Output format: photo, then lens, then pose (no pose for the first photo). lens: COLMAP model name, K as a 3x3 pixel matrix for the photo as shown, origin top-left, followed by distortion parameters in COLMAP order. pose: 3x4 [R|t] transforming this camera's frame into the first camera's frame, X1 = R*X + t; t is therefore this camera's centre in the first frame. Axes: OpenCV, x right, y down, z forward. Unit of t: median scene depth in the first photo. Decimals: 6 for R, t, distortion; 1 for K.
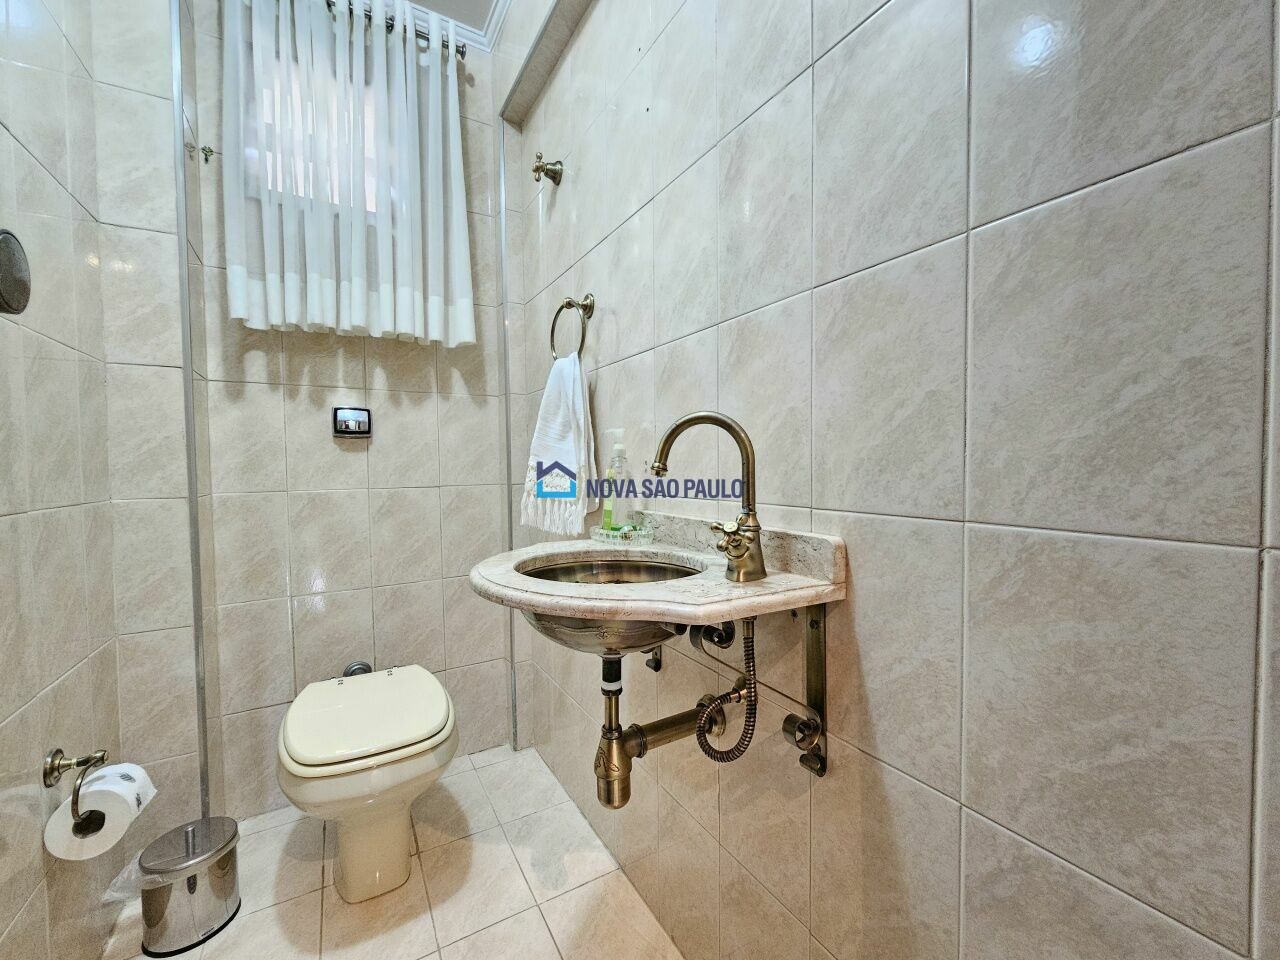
lens RADIAL K [[500.6, 0, 640.0], [0, 500.6, 480.0], [0, 0, 1]] dist [-0.001784, 0.000100]
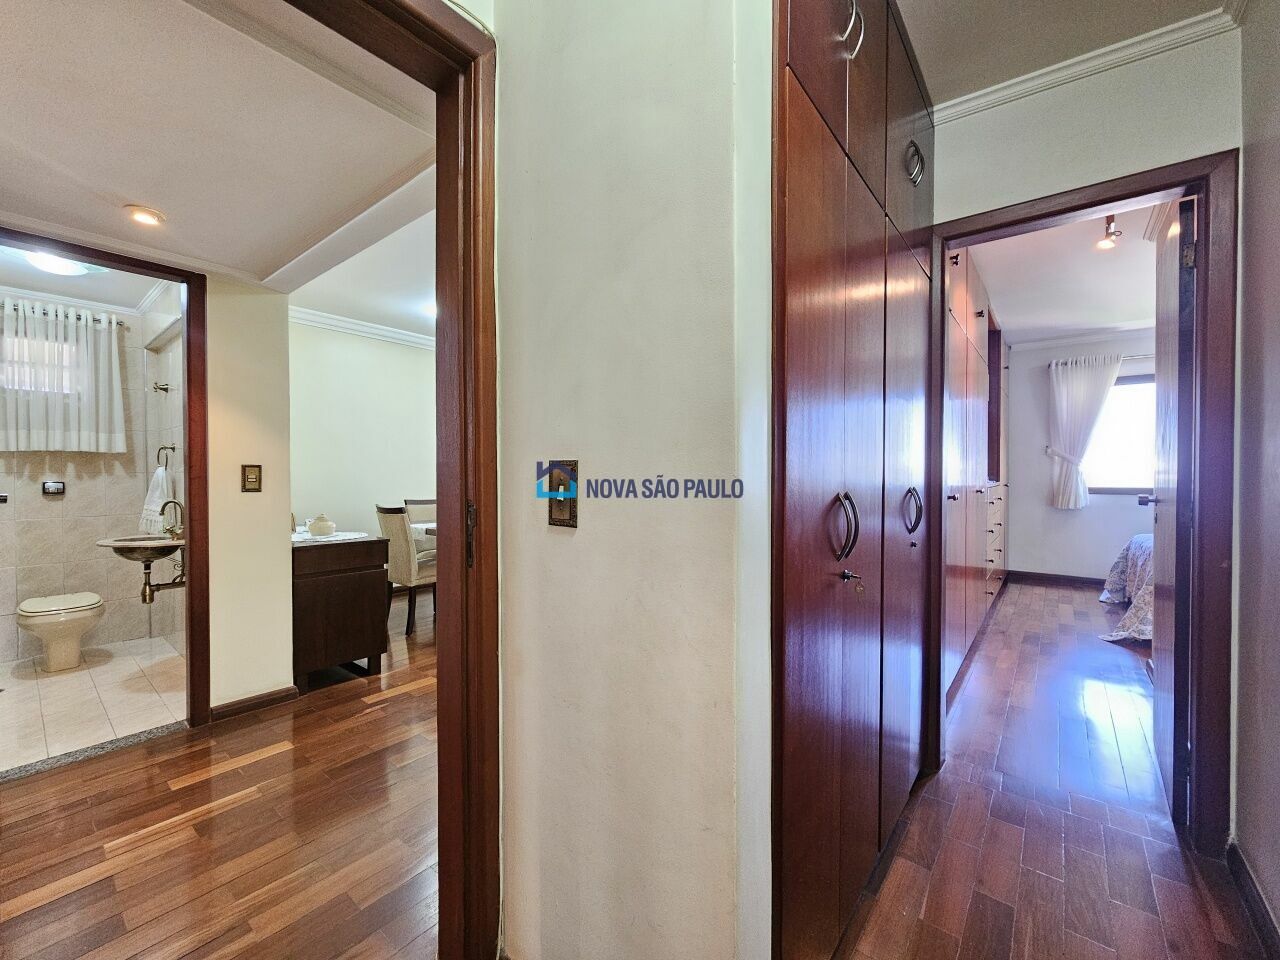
lens RADIAL K [[522.5, 0, 641.8], [0, 522.5, 478.9], [0, 0, 1]] dist [-0.002732, 0.001237]
pose [[0.940123, 0.006987, 0.340764, 1.096488], [-0.002490, 0.999904, -0.013633, -0.133224], [-0.340827, 0.011968, 0.940050, -2.080564]]
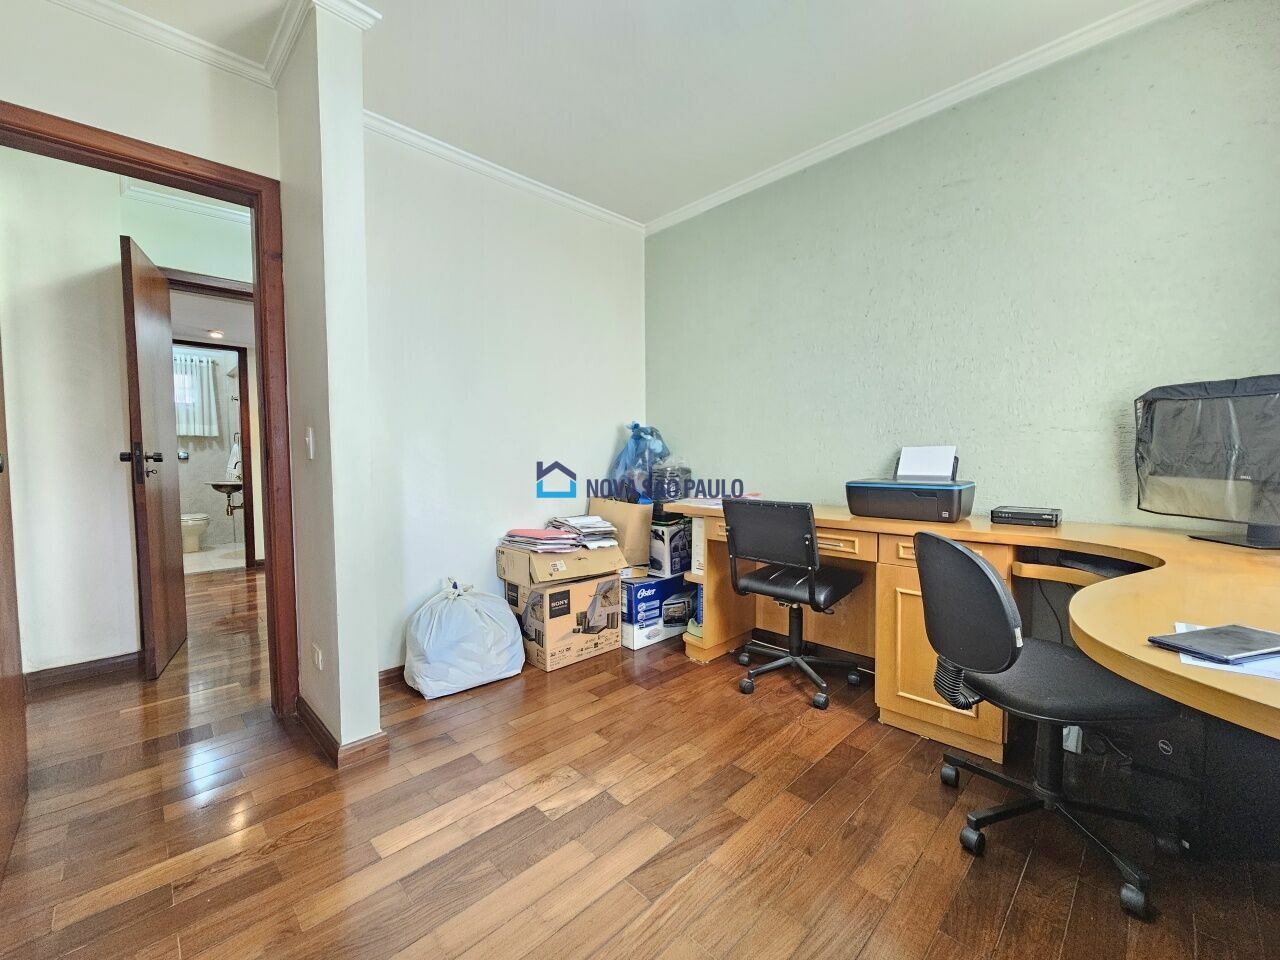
lens RADIAL K [[522.5, 0, 641.8], [0, 522.5, 478.9], [0, 0, 1]] dist [-0.002732, 0.001237]
pose [[0.973844, -0.005645, 0.227148, 2.071972], [0.000354, 0.999728, 0.023328, -0.030070], [-0.227218, -0.022637, 0.973581, -3.944392]]
